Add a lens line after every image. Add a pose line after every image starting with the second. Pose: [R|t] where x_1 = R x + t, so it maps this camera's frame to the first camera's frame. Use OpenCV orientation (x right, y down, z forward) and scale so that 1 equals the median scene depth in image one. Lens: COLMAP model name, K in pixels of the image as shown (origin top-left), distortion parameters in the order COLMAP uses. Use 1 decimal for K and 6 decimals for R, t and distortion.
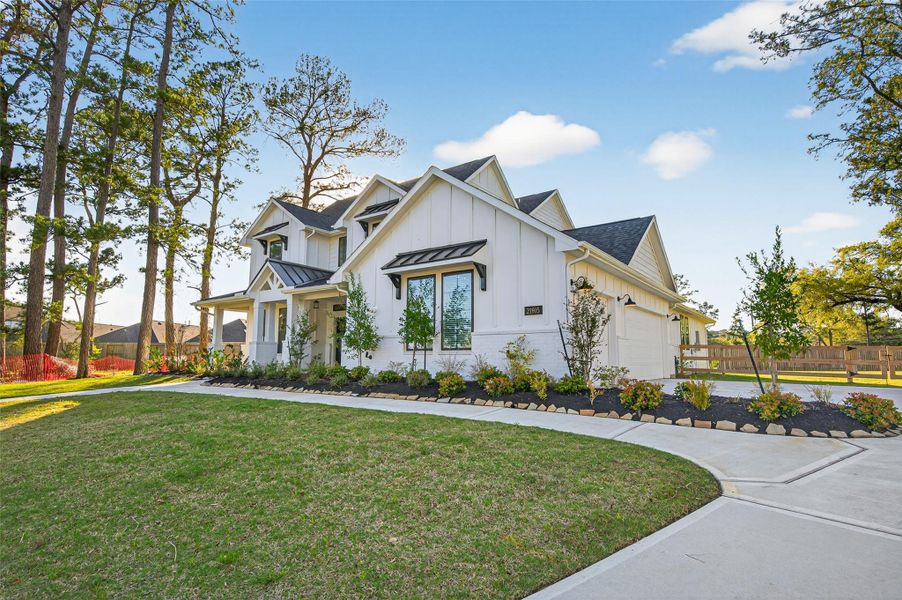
lens RADIAL K [[469.3, 0, 451.0], [0, 469.3, 300.0], [0, 0, 1]] dist [-0.001098, -0.001352]
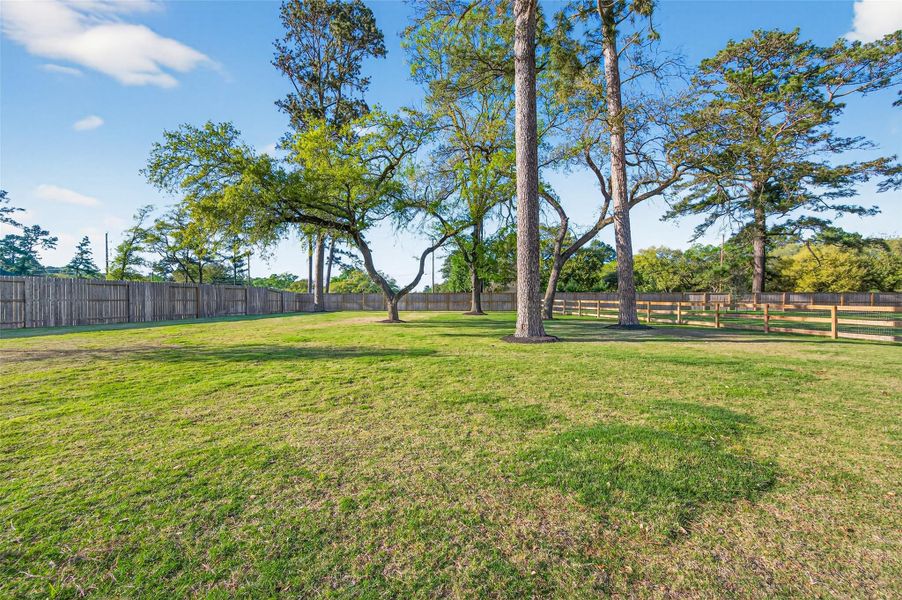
lens RADIAL K [[350.7, 0, 451.0], [0, 350.7, 300.0], [0, 0, 1]] dist [0.000152, 0.000341]
pose [[0.219625, -0.019527, 0.975389, 0.336545], [-0.117577, 0.991982, 0.046334, 0.052429], [-0.968473, -0.124859, 0.215568, 0.524164]]
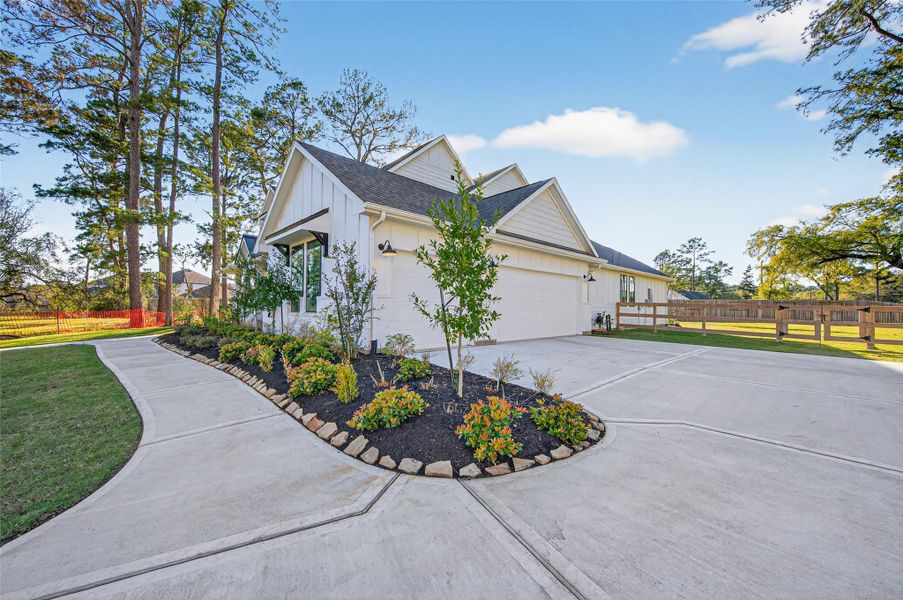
lens RADIAL K [[351.1, 0, 451.5], [0, 351.1, 300.0], [0, 0, 1]] dist [0.000152, 0.000341]
pose [[0.983520, -0.002050, -0.180788, 0.131804], [0.020434, 0.994789, 0.099885, 0.000559], [0.179641, -0.101933, 0.978437, 0.071664]]
